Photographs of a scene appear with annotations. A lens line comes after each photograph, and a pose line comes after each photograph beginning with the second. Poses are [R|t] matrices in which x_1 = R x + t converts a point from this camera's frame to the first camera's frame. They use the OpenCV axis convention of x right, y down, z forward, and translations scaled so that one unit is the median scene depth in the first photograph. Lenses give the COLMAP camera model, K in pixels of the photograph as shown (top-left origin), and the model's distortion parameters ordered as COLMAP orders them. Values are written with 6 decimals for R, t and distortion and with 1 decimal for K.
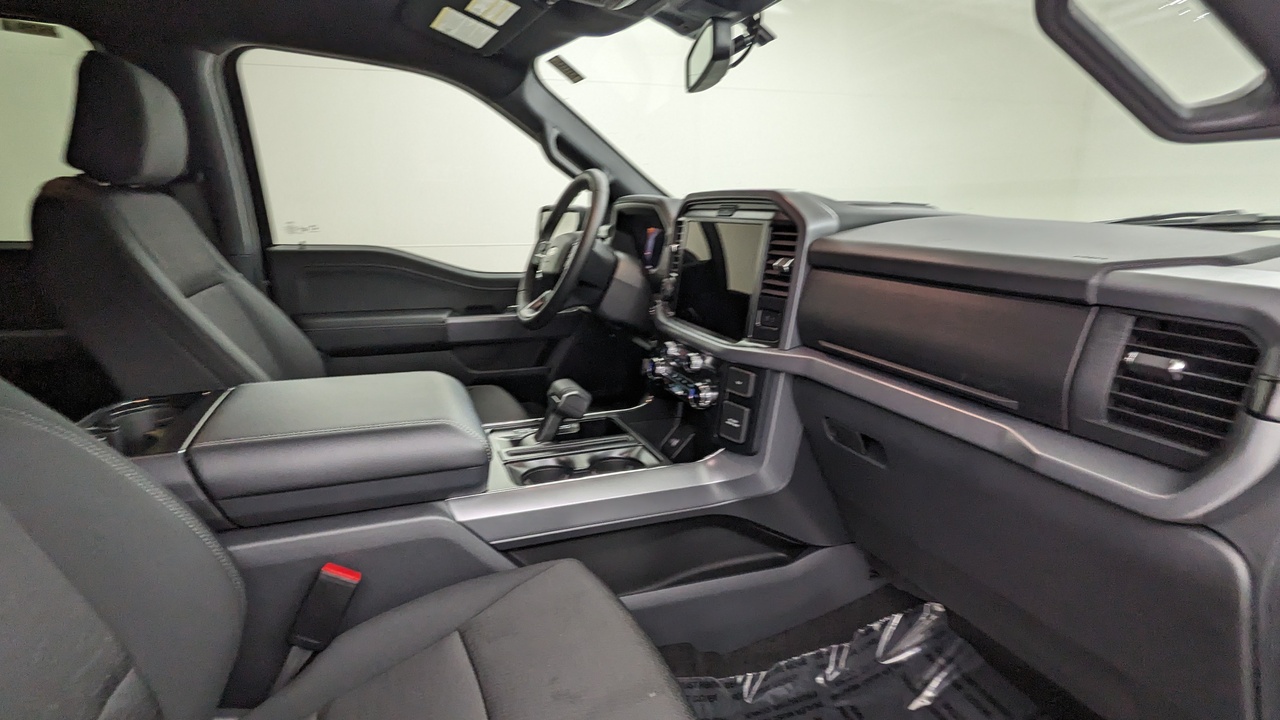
lens RADIAL K [[618.4, 0, 640.0], [0, 618.4, 360.0], [0, 0, 1]] dist [0.001414, -0.001148]
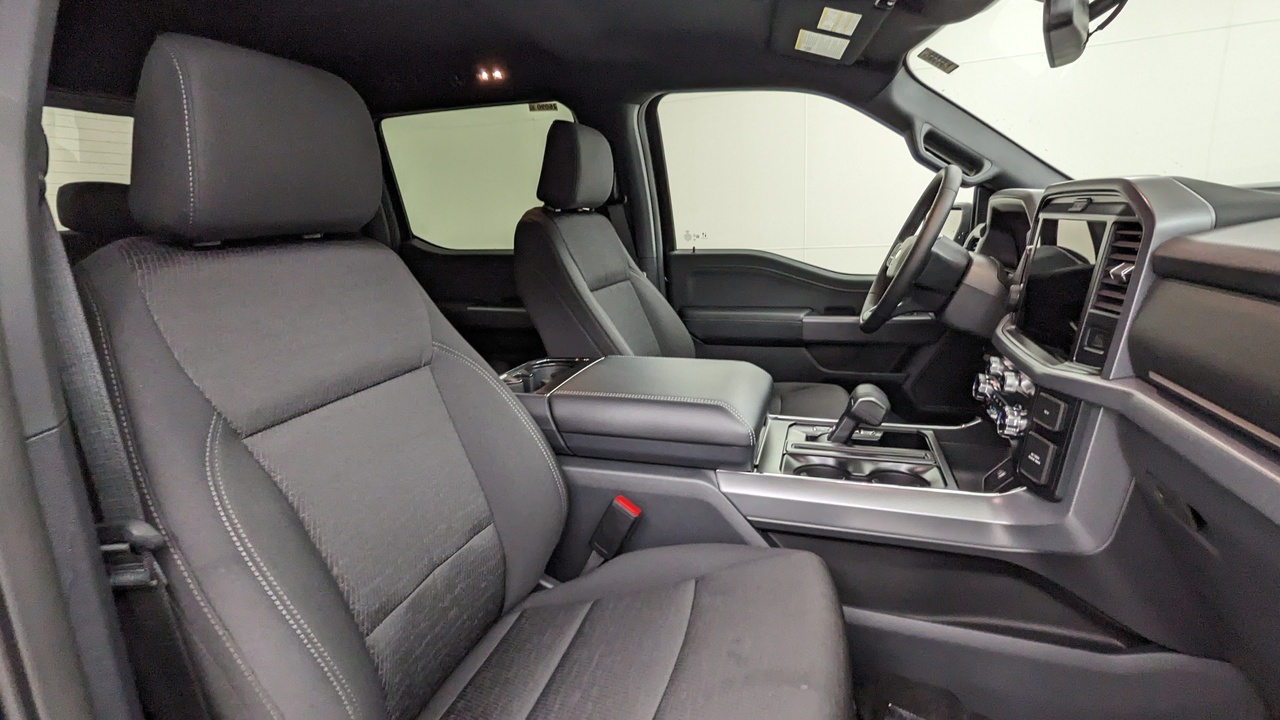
lens RADIAL K [[618.4, 0, 640.0], [0, 618.4, 360.0], [0, 0, 1]] dist [0.001414, -0.001148]
pose [[0.770787, 0.103558, -0.628621, 0.243290], [-0.103492, 0.993948, 0.036845, -0.007168], [0.628632, 0.036657, 0.776839, 0.001879]]
